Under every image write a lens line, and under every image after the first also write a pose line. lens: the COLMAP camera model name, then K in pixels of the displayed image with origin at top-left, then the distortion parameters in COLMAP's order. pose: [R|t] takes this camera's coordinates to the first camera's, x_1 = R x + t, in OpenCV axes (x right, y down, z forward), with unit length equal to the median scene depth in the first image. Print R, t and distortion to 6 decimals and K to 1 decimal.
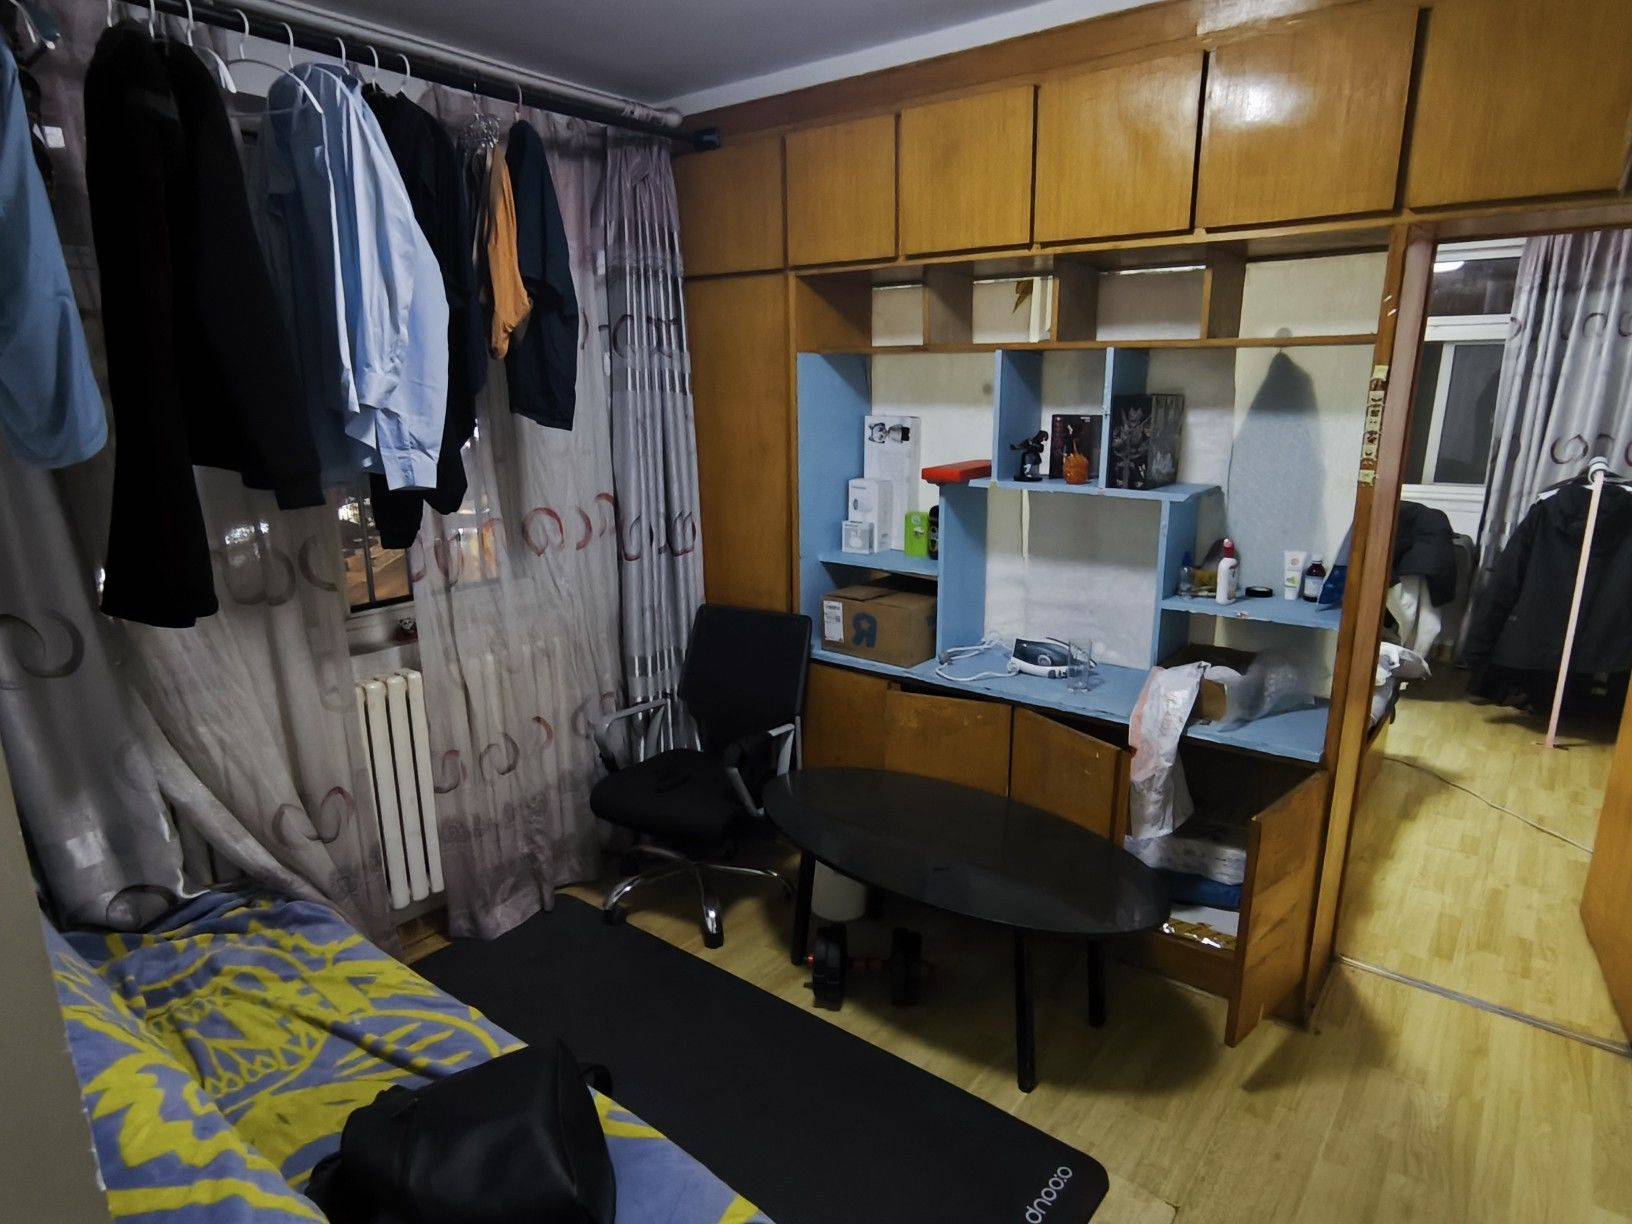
lens RADIAL K [[981.9, 0, 817.9], [0, 981.9, 626.7], [0, 0, 1]] dist [-0.005406, -0.001247]
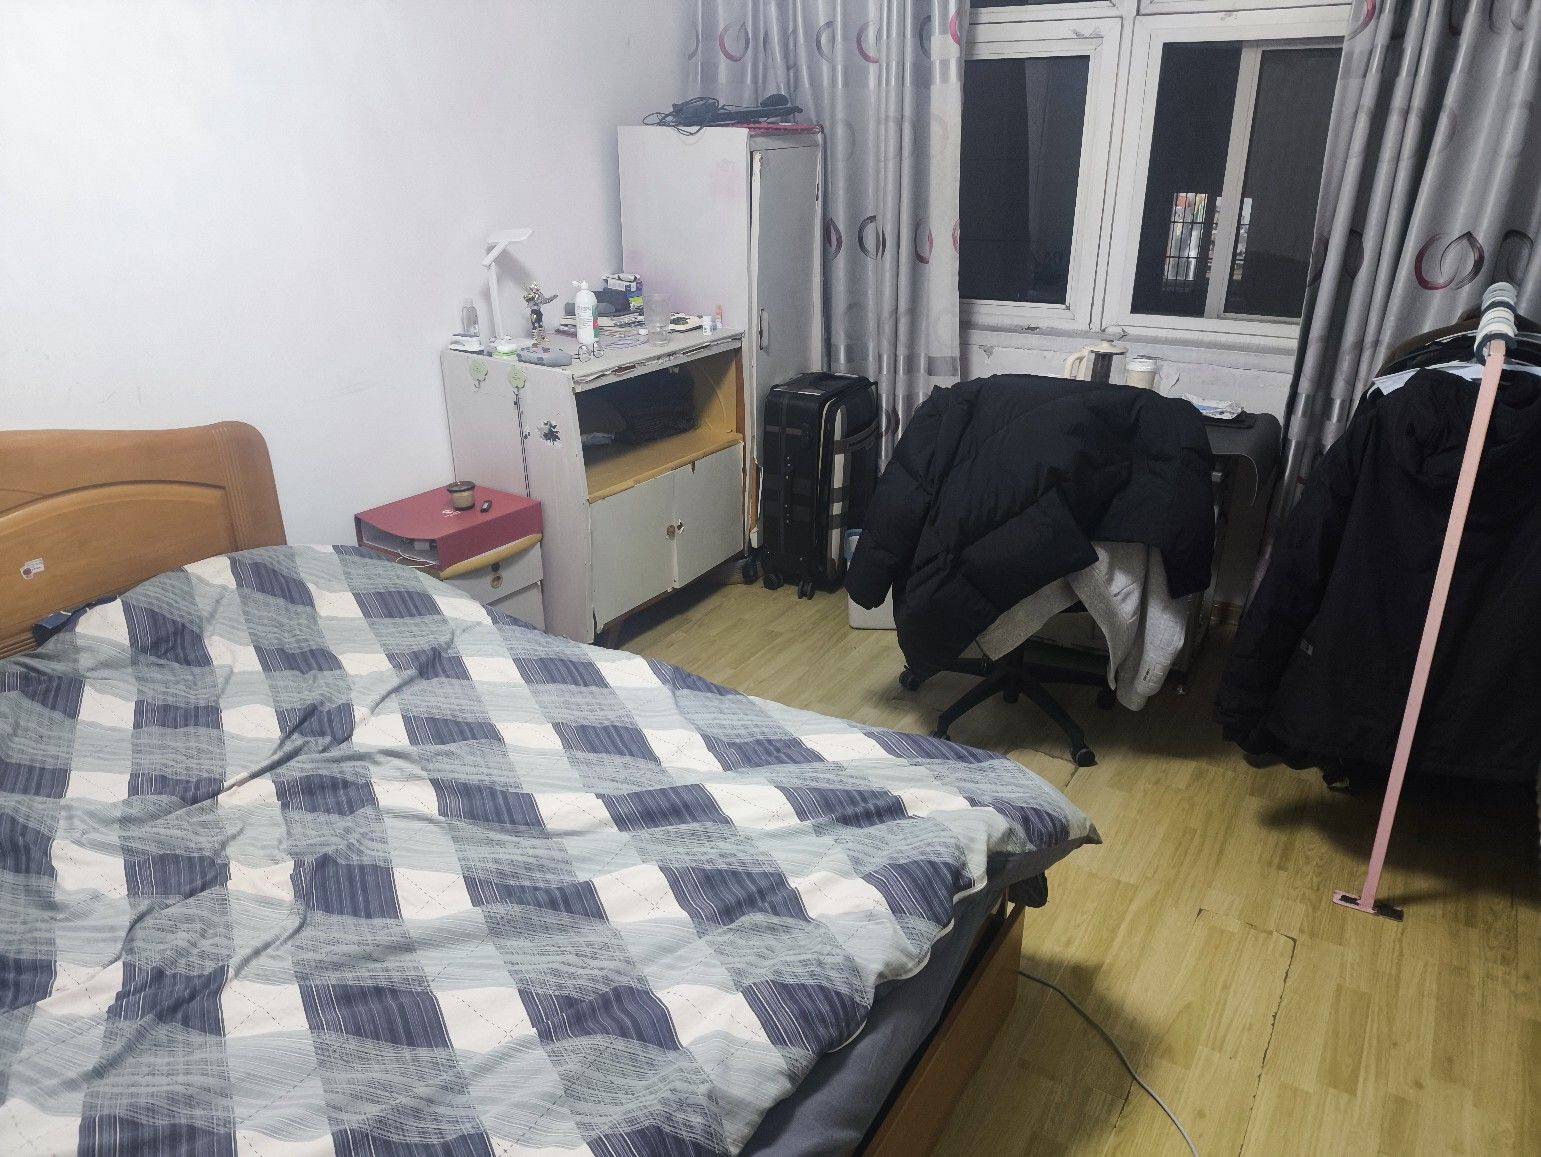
lens RADIAL K [[1159.4, 0, 771.3], [0, 1159.4, 573.5], [0, 0, 1]] dist [0.011578, -0.002645]
pose [[0.992654, -0.039279, 0.114435, 0.354674], [0.023505, 0.990421, 0.136069, -0.115947], [-0.118684, -0.132380, 0.984068, 0.439011]]
